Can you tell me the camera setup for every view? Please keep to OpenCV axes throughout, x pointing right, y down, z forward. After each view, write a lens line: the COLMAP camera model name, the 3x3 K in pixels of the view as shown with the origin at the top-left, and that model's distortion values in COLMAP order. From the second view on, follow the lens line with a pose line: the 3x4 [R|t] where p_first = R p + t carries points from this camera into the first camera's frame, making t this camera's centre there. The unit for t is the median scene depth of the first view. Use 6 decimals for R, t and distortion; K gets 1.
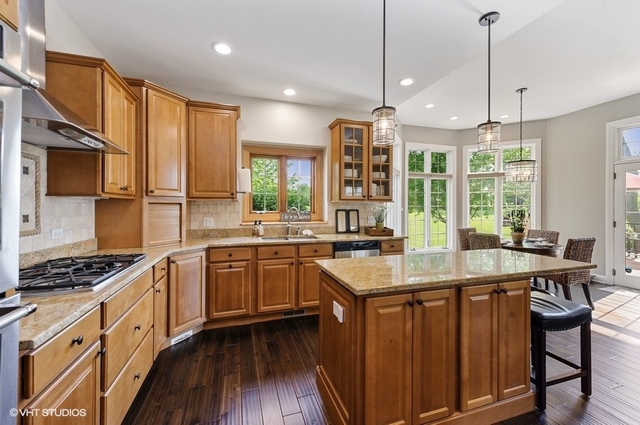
lens RADIAL K [[255.0, 0, 319.5], [0, 255.0, 206.9], [0, 0, 1]] dist [0.015963, -0.000209]
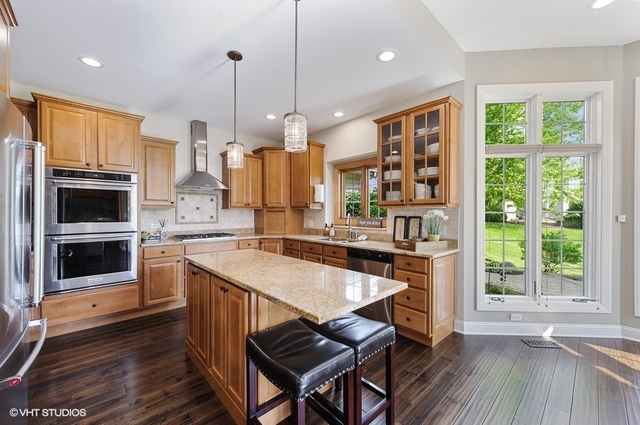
lens RADIAL K [[255.0, 0, 321.5], [0, 255.0, 210.8], [0, 0, 1]] dist [0.015963, -0.000209]
pose [[0.417945, -0.009691, -0.908421, 0.782738], [-0.000360, 0.999941, -0.010833, 0.001794], [0.908472, 0.004855, 0.417917, 0.387357]]
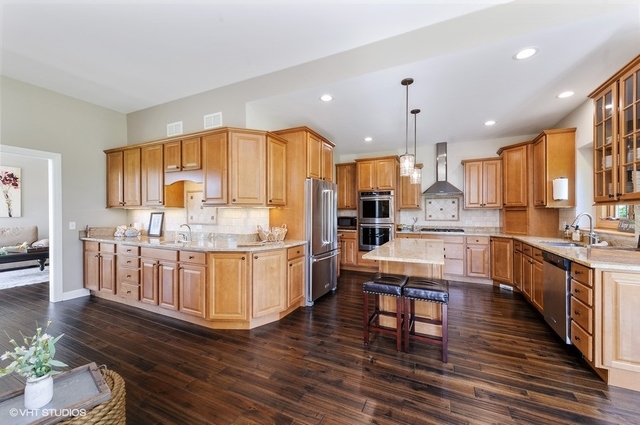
lens RADIAL K [[255.0, 0, 321.1], [0, 255.0, 213.7], [0, 0, 1]] dist [0.015963, -0.000209]
pose [[-0.692591, 0.000011, -0.721331, 1.075004], [-0.000753, 0.999999, 0.000738, 0.004263], [0.721330, 0.001055, -0.692590, 0.878829]]
